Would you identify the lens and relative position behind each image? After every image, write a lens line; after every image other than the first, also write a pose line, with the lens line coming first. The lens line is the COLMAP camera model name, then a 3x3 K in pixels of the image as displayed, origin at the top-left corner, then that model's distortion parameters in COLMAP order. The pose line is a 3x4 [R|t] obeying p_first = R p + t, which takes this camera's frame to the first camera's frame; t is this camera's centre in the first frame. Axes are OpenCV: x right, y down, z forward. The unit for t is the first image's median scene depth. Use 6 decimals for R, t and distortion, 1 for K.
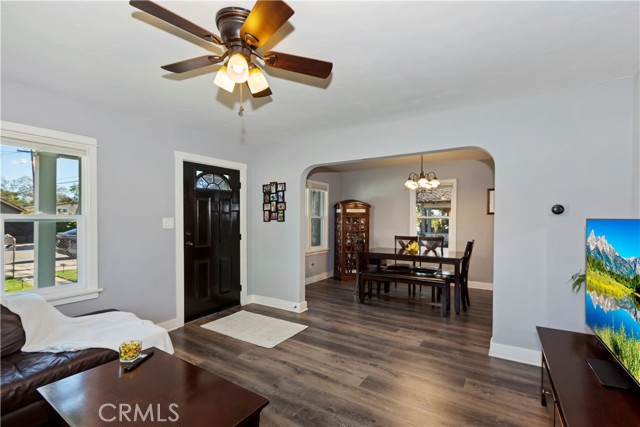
lens RADIAL K [[288.6, 0, 320.7], [0, 288.6, 214.8], [0, 0, 1]] dist [0.001394, -0.000151]
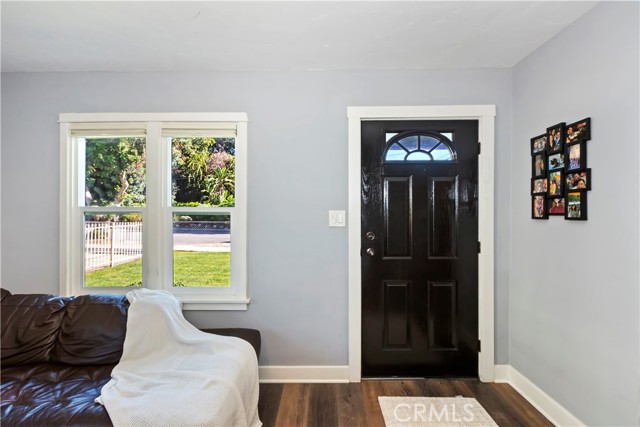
lens RADIAL K [[288.6, 0, 319.5], [0, 288.6, 208.9], [0, 0, 1]] dist [0.001394, -0.000151]
pose [[0.534088, -0.002028, -0.845426, 0.009134], [0.010099, 0.999941, 0.003981, 0.002950], [0.845368, -0.010664, 0.534077, 0.491350]]
